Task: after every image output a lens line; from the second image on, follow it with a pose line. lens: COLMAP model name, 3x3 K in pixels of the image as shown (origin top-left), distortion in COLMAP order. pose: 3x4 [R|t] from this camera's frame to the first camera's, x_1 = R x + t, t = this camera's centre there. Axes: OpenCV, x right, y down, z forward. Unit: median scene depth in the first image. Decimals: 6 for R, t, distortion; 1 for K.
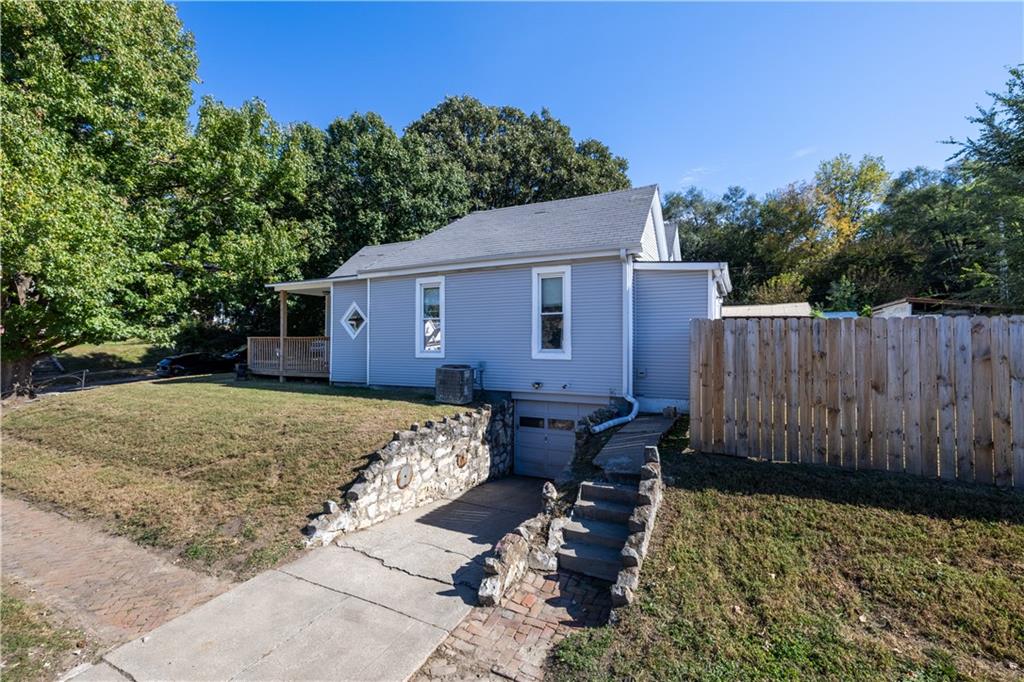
lens RADIAL K [[432.6, 0, 513.4], [0, 432.6, 332.5], [0, 0, 1]] dist [-0.001022, 0.001383]
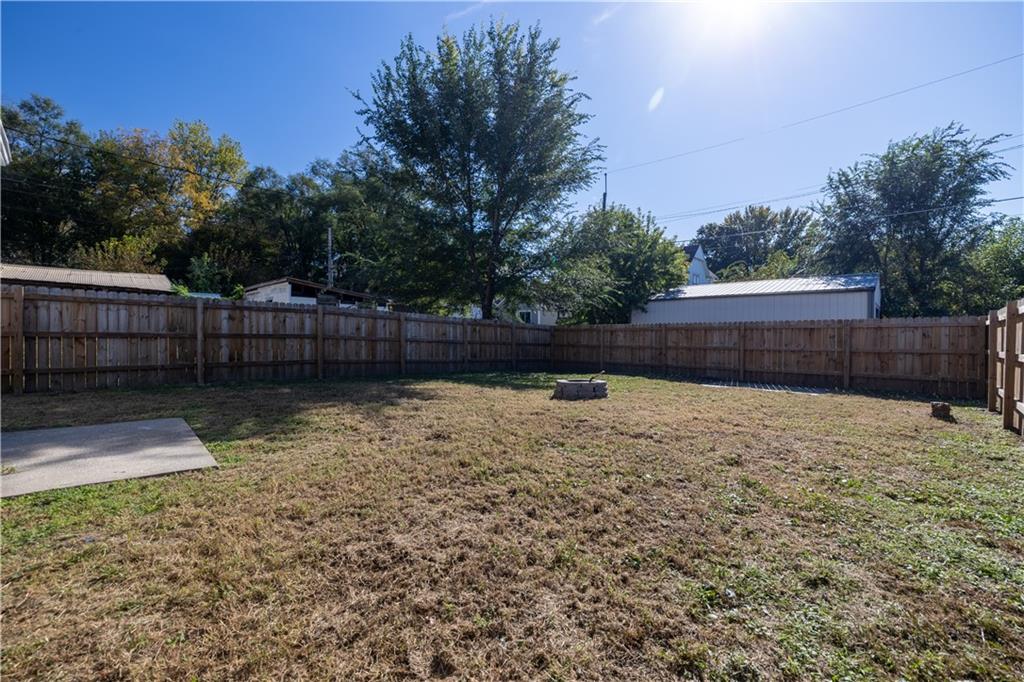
lens RADIAL K [[432.6, 0, 511.9], [0, 432.6, 342.0], [0, 0, 1]] dist [-0.001022, 0.001383]
pose [[0.272612, -0.013336, 0.962032, 0.069515], [-0.029838, 0.999306, 0.022308, 0.009450], [-0.961661, -0.034787, 0.272025, 0.127294]]
